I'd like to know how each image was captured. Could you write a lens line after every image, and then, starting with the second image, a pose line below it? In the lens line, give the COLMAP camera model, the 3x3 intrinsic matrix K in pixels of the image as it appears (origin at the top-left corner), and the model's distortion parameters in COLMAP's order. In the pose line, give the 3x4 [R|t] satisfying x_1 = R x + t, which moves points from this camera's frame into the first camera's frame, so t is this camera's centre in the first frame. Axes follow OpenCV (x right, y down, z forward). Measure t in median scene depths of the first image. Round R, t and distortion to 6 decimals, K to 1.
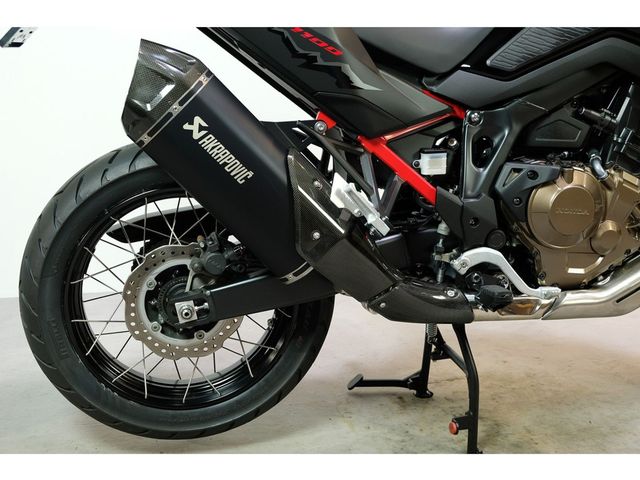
lens RADIAL K [[860.1, 0, 320.2], [0, 860.1, 244.0], [0, 0, 1]] dist [-0.070219, 0.000000]
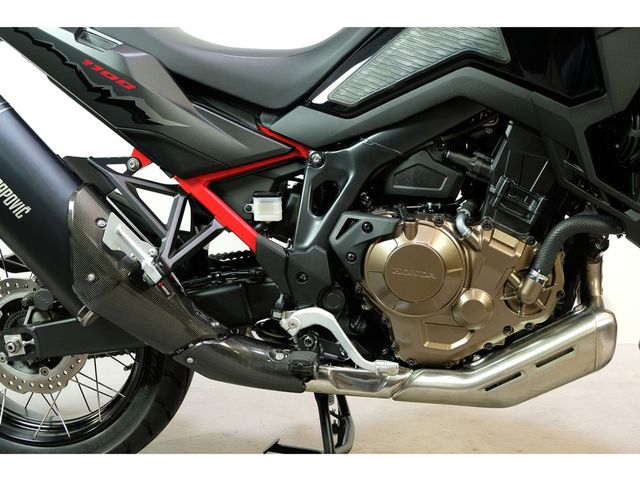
lens RADIAL K [[910.9, 0, 320.2], [0, 910.9, 236.5], [0, 0, 1]] dist [-0.064041, 0.000000]
pose [[0.933861, 0.058931, -0.352747, 0.519033], [-0.080056, 0.995747, -0.045586, -0.026103], [0.348560, 0.070810, 0.934608, 0.133242]]
